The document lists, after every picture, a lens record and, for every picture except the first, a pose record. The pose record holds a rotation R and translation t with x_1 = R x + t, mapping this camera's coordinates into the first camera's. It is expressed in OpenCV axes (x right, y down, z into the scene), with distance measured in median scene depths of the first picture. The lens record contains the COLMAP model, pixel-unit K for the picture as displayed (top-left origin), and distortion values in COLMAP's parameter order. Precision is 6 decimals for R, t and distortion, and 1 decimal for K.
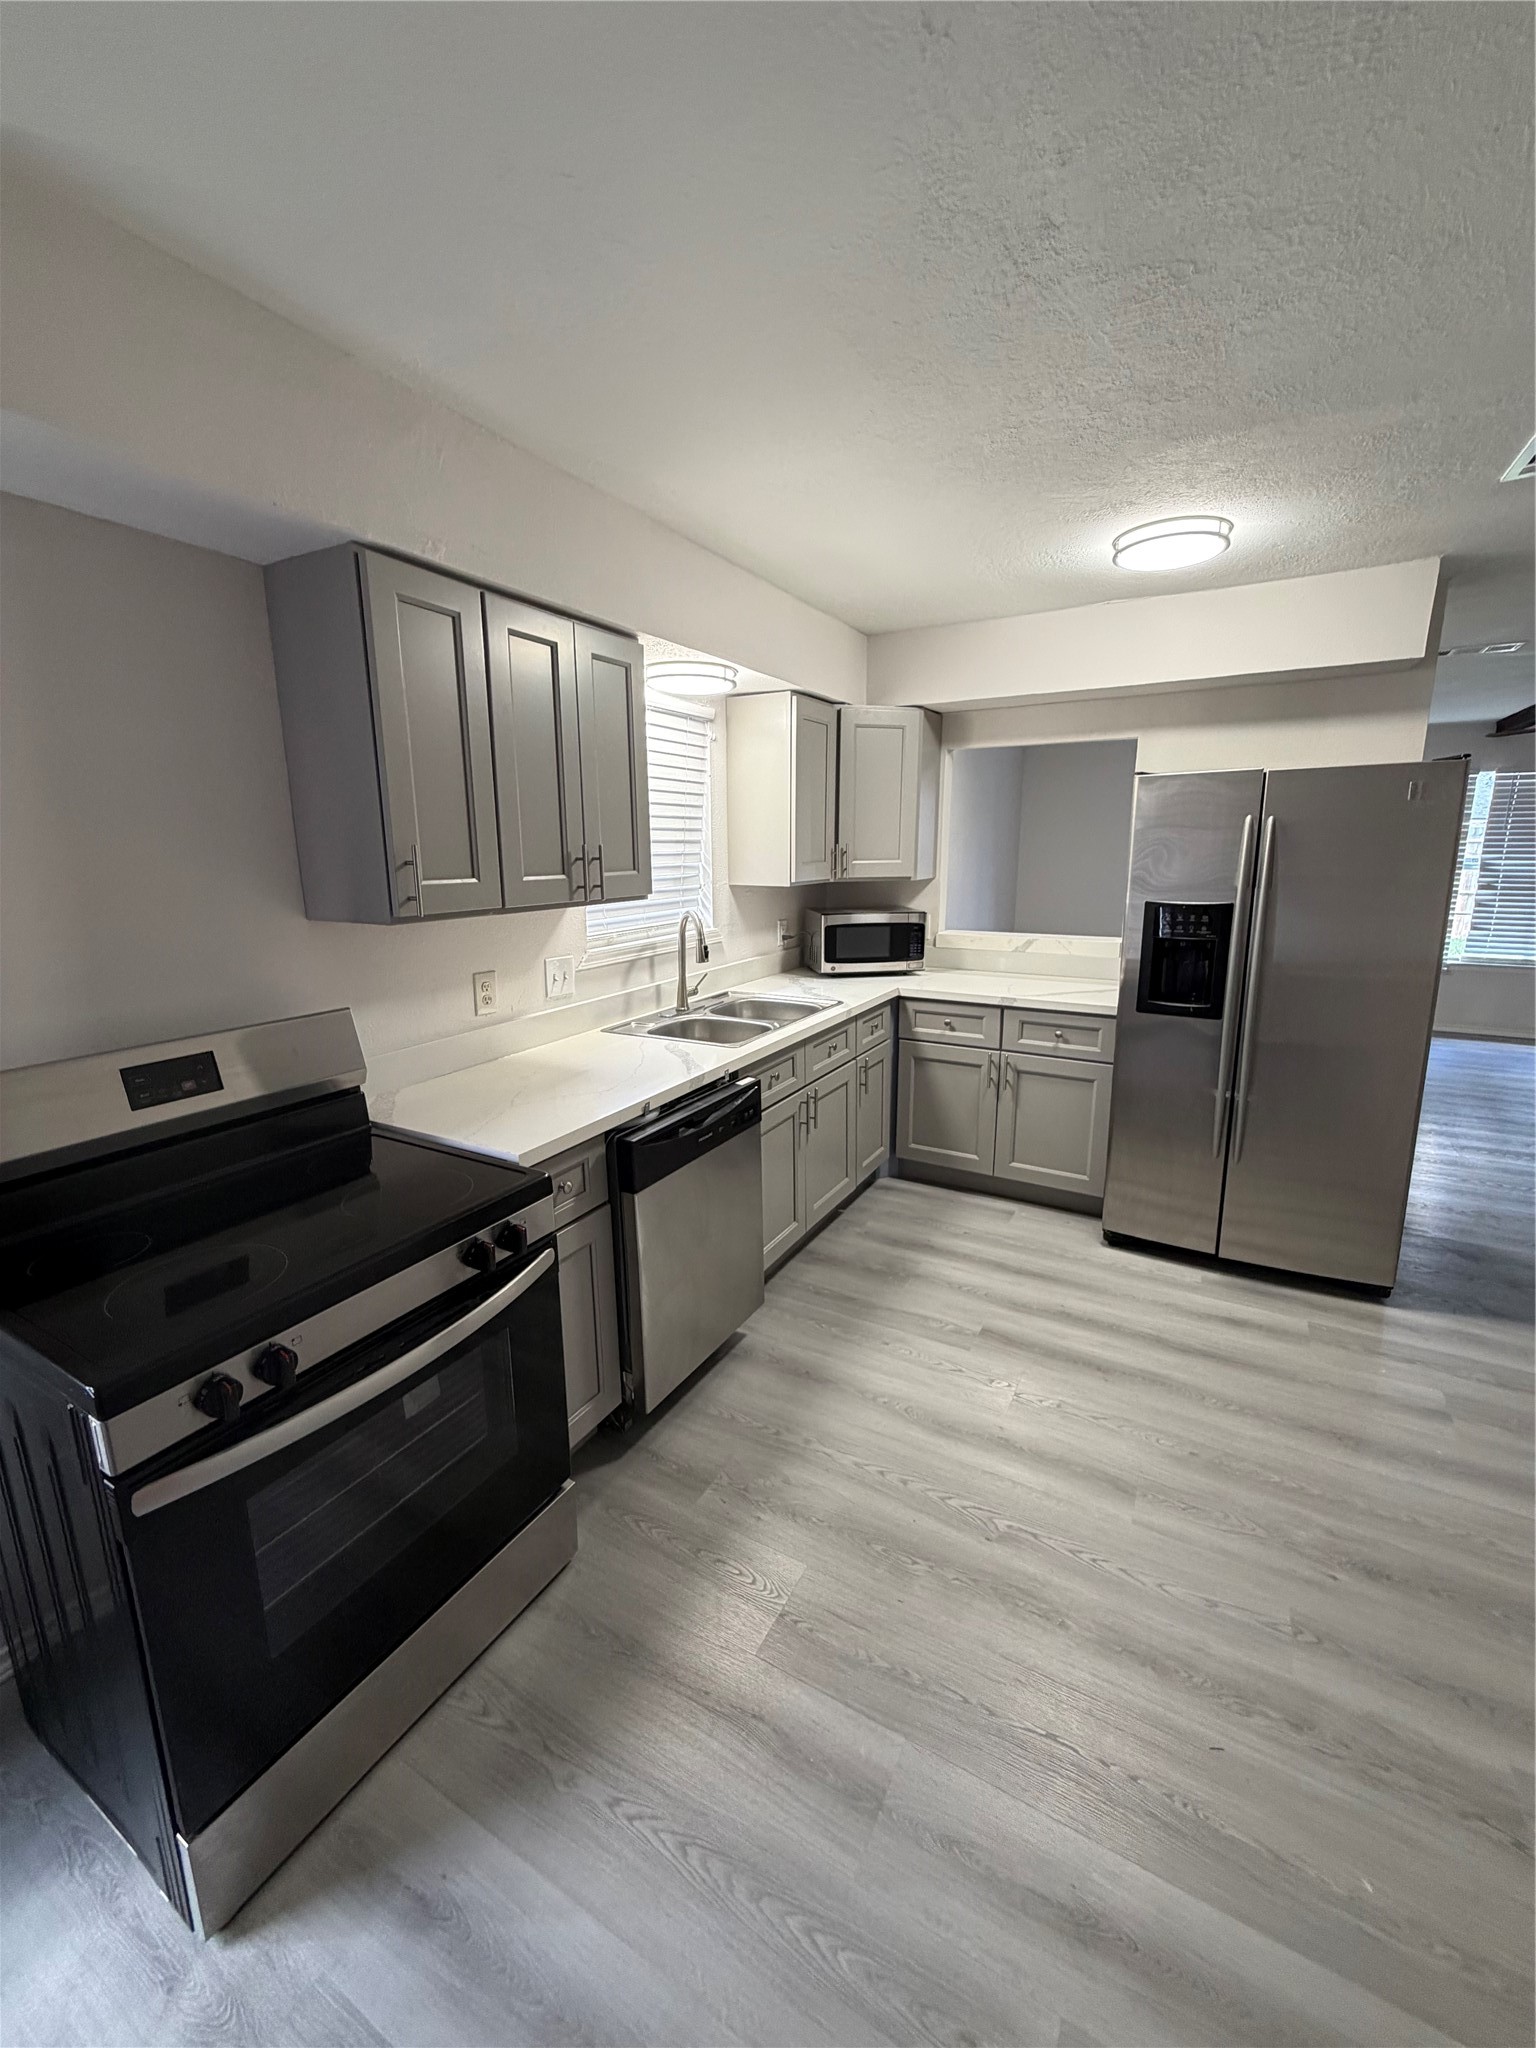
lens RADIAL K [[815.9, 0, 768.1], [0, 815.9, 1016.1], [0, 0, 1]] dist [0.000714, -0.000416]
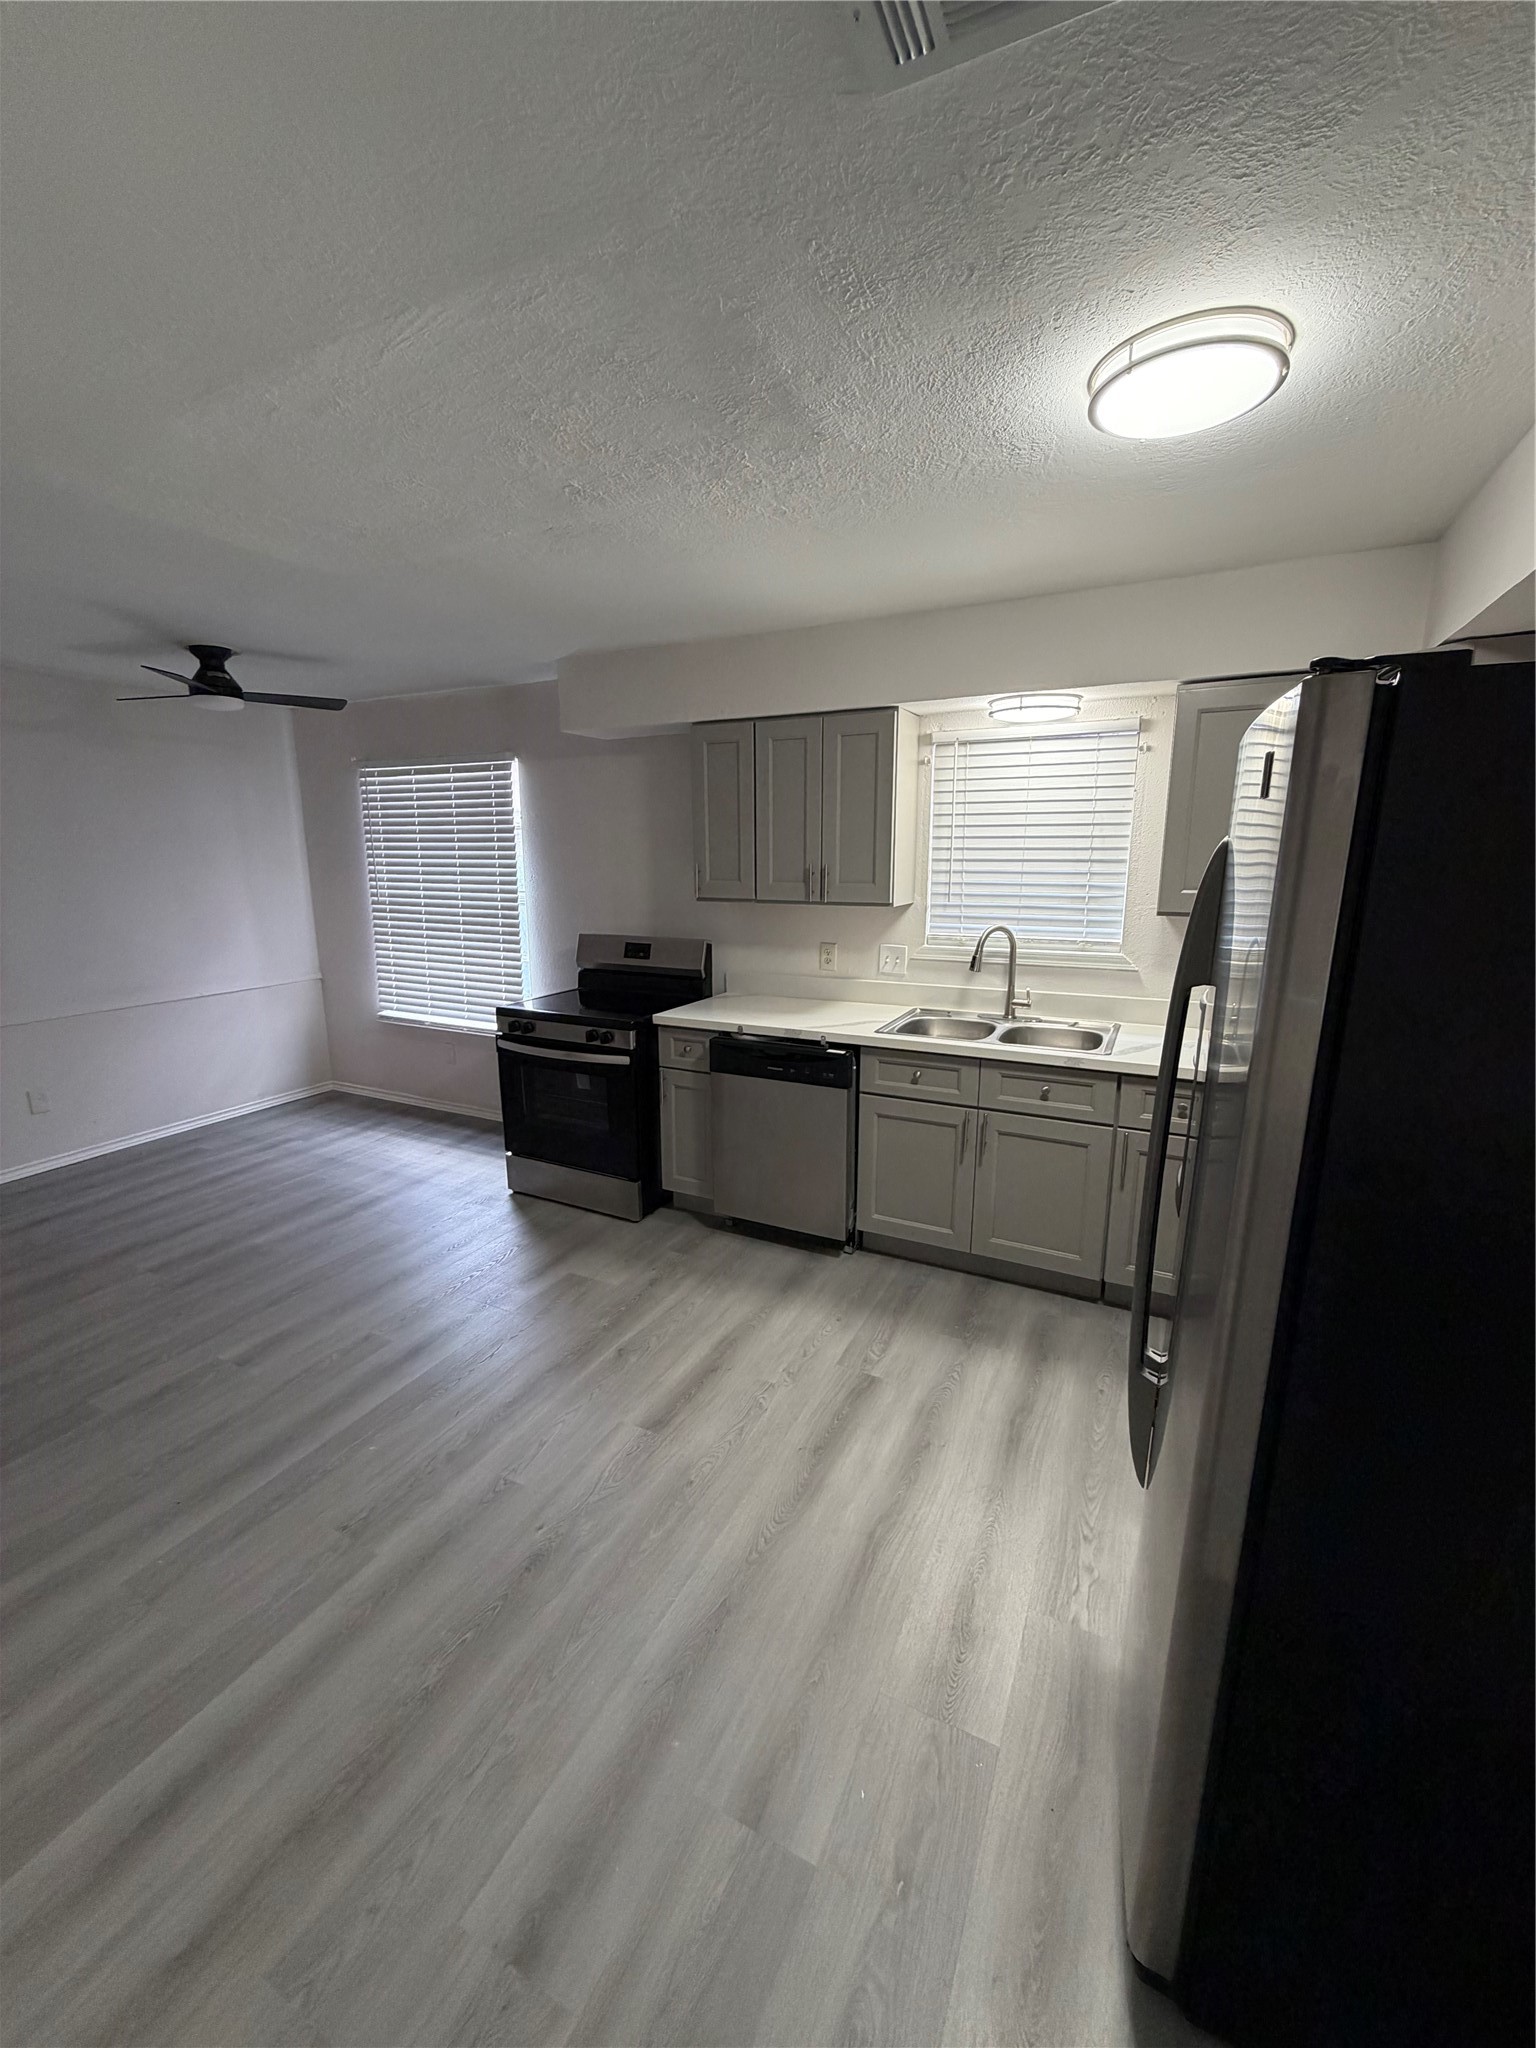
lens RADIAL K [[815.9, 0, 768.1], [0, 815.9, 1016.1], [0, 0, 1]] dist [0.000714, -0.000416]
pose [[0.051400, 0.206675, -0.977059, 1.029430], [-0.203194, 0.960052, 0.192388, -0.168992], [0.977788, 0.188644, 0.091341, 0.662118]]
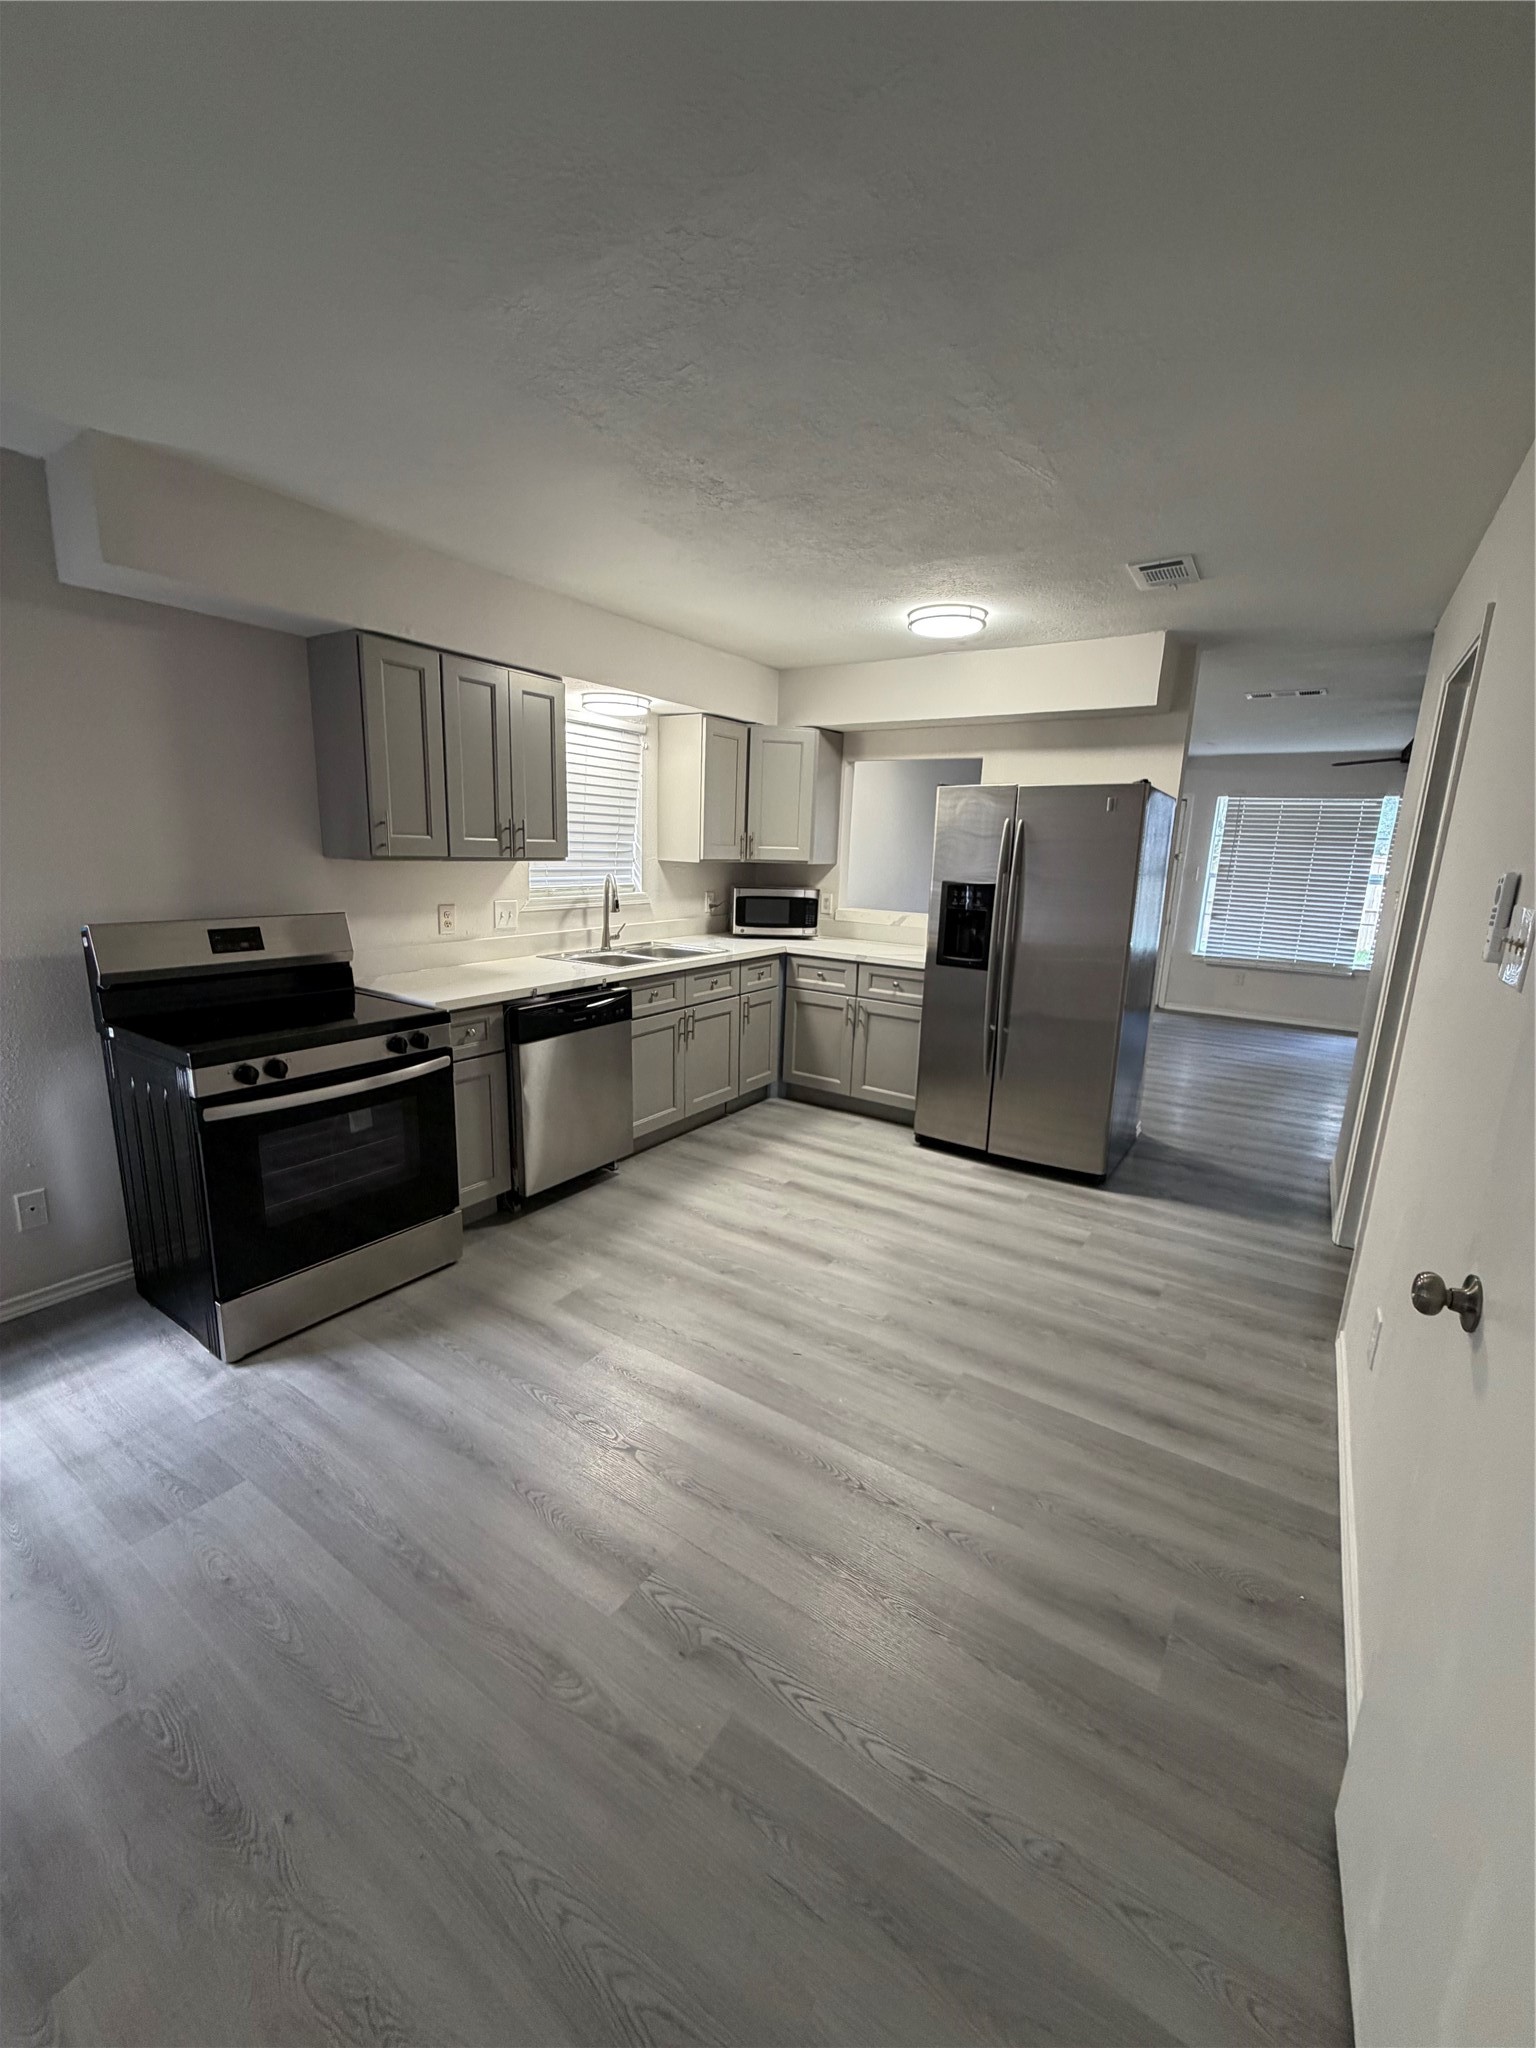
lens RADIAL K [[815.9, 0, 768.1], [0, 815.9, 1016.1], [0, 0, 1]] dist [0.000714, -0.000416]
pose [[0.996497, 0.053824, -0.063999, 0.281959], [-0.053893, 0.998547, 0.000654, 0.097009], [0.063941, 0.002798, 0.997950, -0.358625]]
